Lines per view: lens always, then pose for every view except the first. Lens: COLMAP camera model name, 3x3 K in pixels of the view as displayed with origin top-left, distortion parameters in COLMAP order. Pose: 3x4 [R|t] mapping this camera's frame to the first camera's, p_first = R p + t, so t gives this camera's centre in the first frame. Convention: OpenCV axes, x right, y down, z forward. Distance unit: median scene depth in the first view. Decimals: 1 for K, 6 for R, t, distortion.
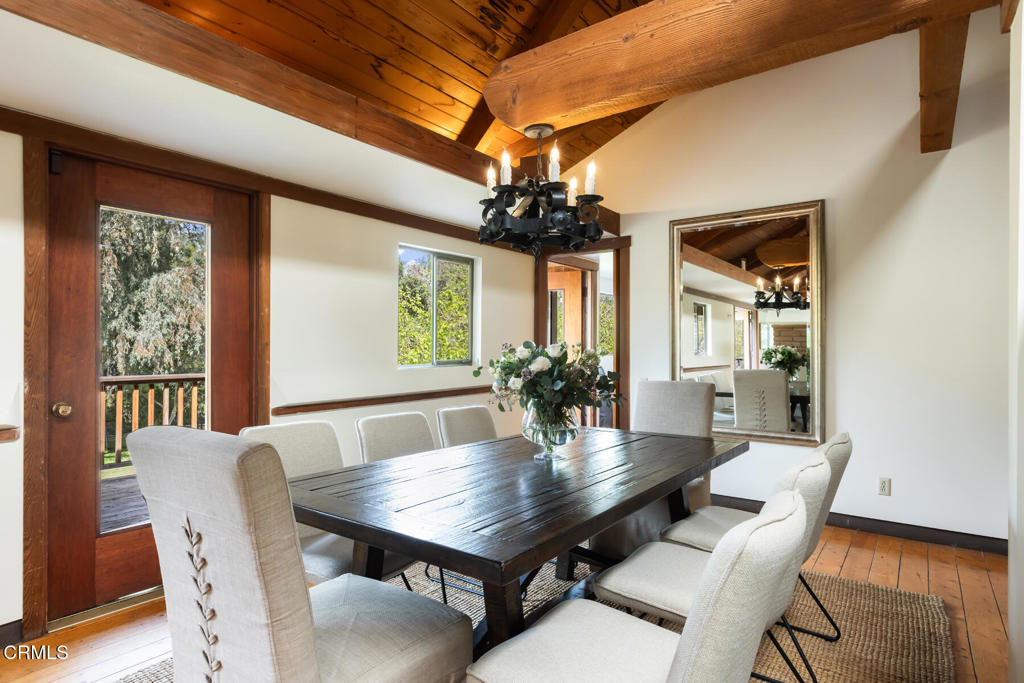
lens RADIAL K [[555.3, 0, 510.6], [0, 555.3, 342.4], [0, 0, 1]] dist [0.001228, 0.003607]
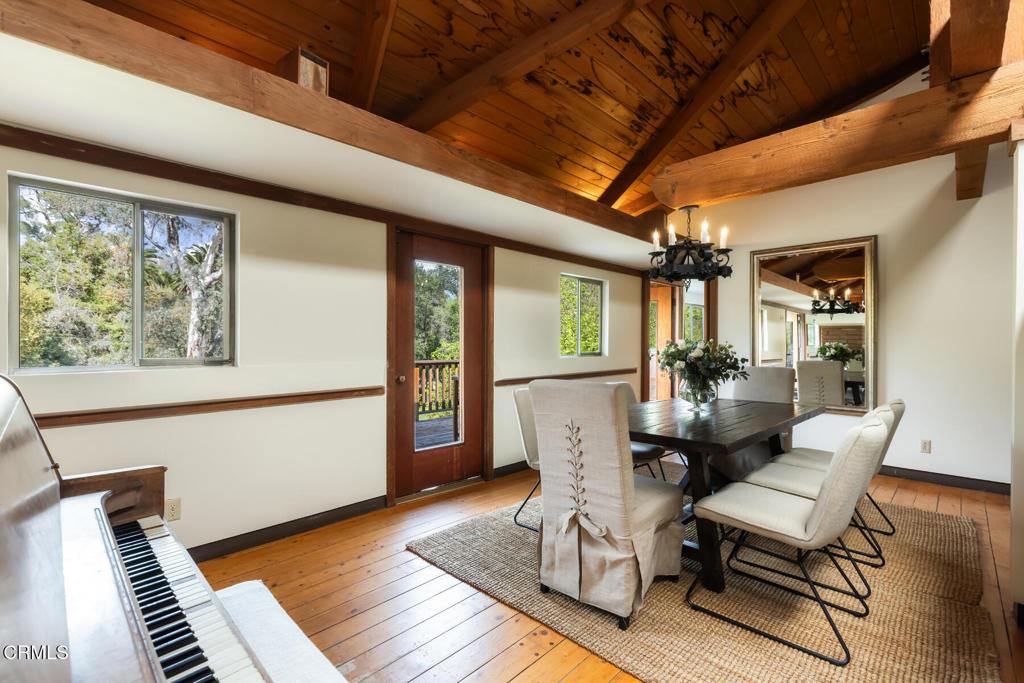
lens RADIAL K [[454.7, 0, 512.0], [0, 454.7, 341.5], [0, 0, 1]] dist [0.002589, -0.000311]
pose [[0.990220, 0.000706, -0.139516, -0.185414], [-0.000315, 0.999996, 0.002820, 0.000902], [0.139518, -0.002749, 0.990216, -0.259485]]
